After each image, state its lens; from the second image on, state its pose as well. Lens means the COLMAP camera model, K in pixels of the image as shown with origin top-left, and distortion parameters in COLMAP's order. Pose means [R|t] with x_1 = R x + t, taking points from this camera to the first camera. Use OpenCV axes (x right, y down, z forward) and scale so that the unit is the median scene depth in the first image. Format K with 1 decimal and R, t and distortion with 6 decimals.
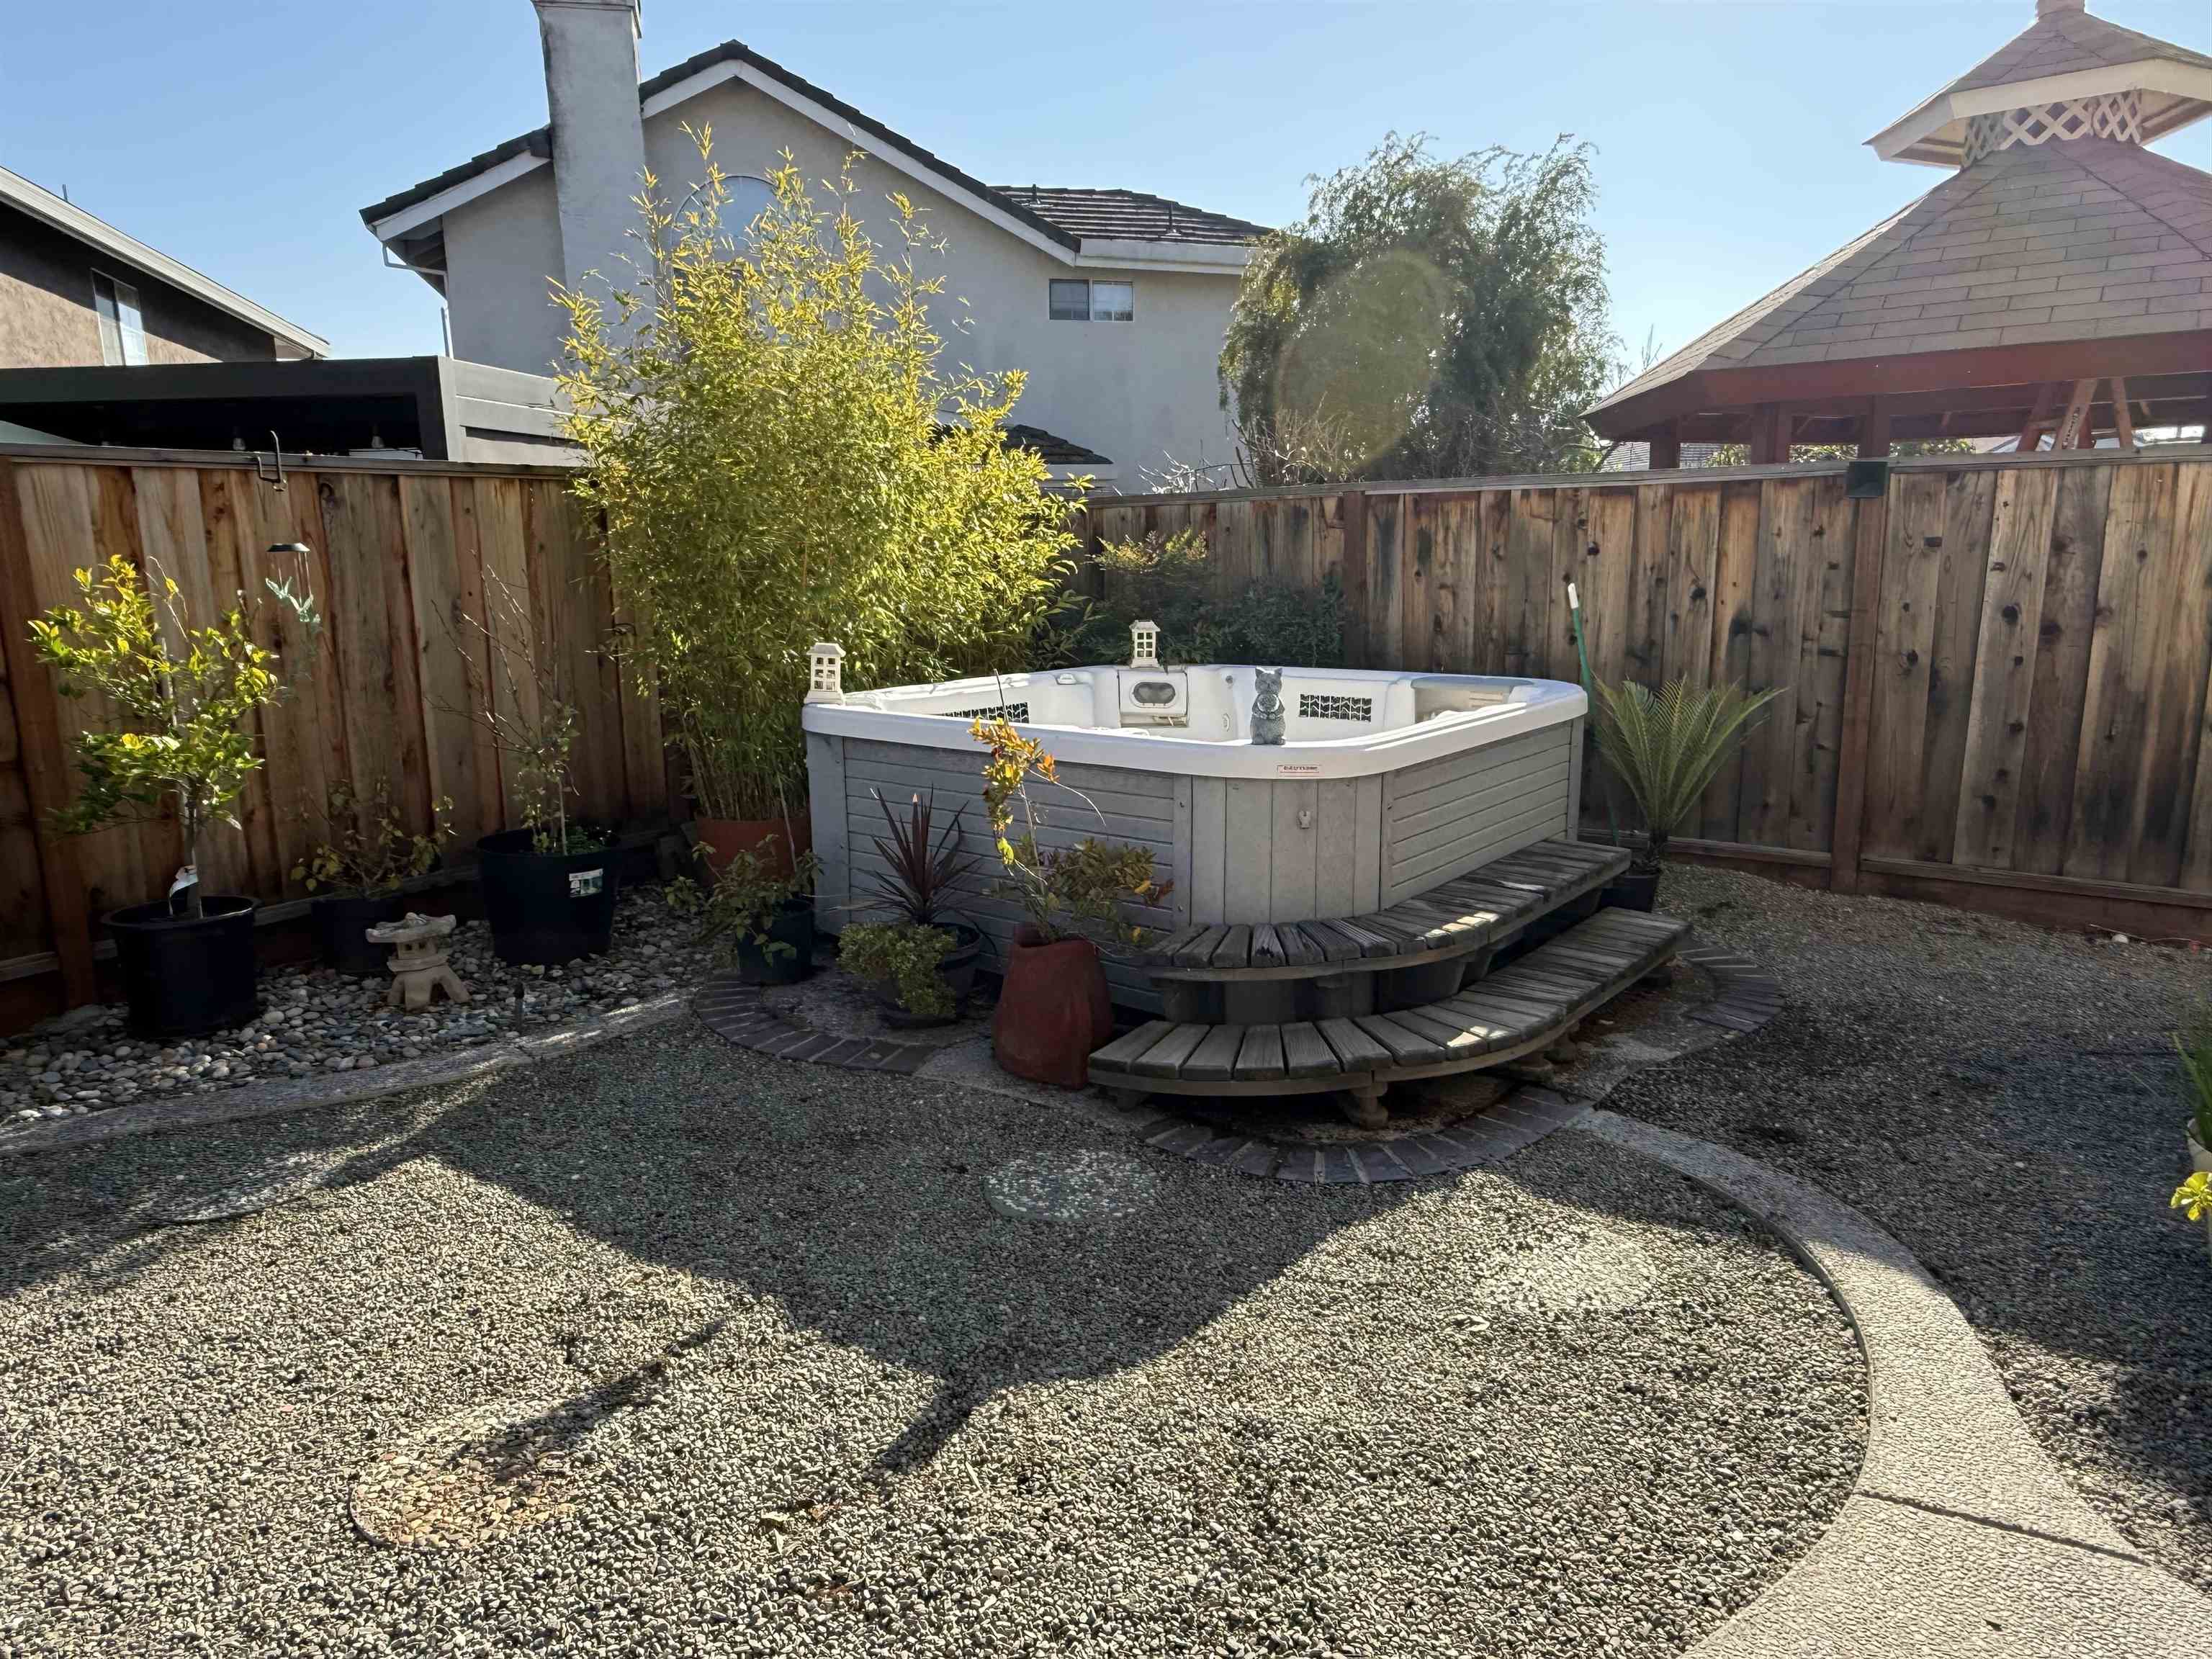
lens RADIAL K [[1416.9, 0, 1107.0], [0, 1416.9, 830.0], [0, 0, 1]] dist [-0.001684, -0.000100]
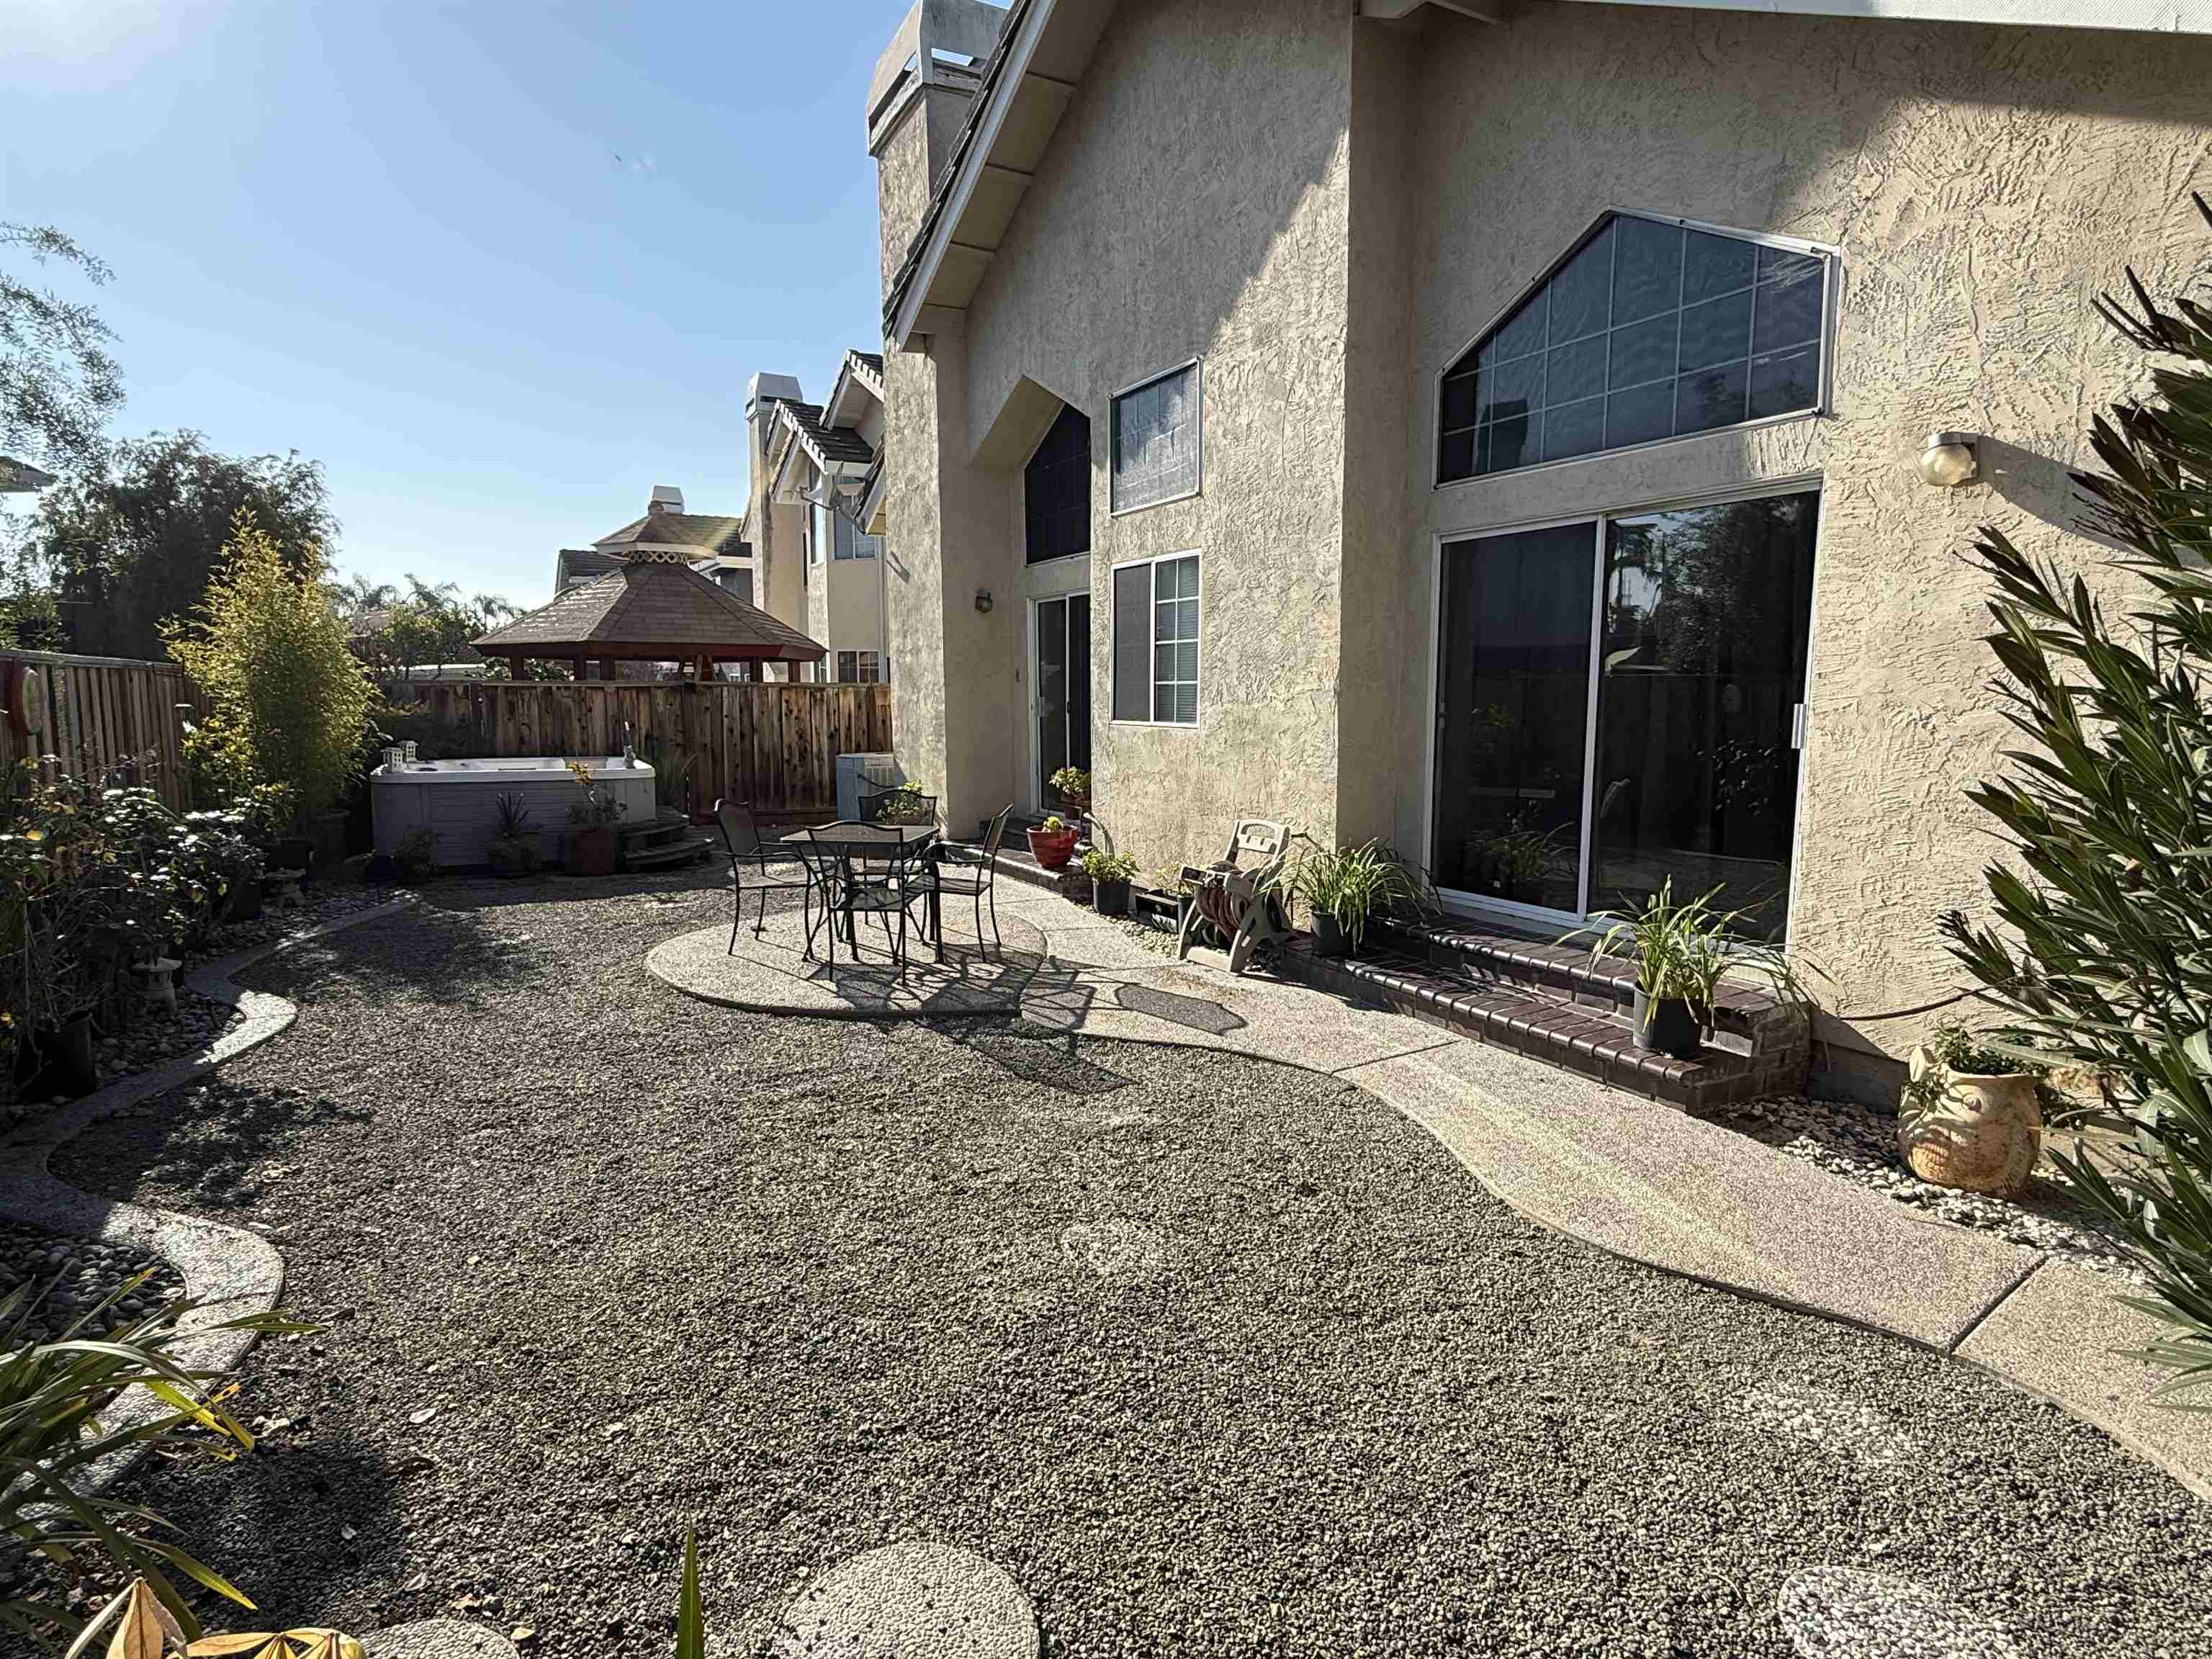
lens RADIAL K [[1164.0, 0, 1106.6], [0, 1164.0, 827.6], [0, 0, 1]] dist [0.000083, 0.000013]
pose [[0.395144, -0.085129, 0.914666, -1.202231], [0.168302, 0.985552, 0.019019, 0.131803], [-0.903070, 0.146425, 0.403762, -0.674972]]
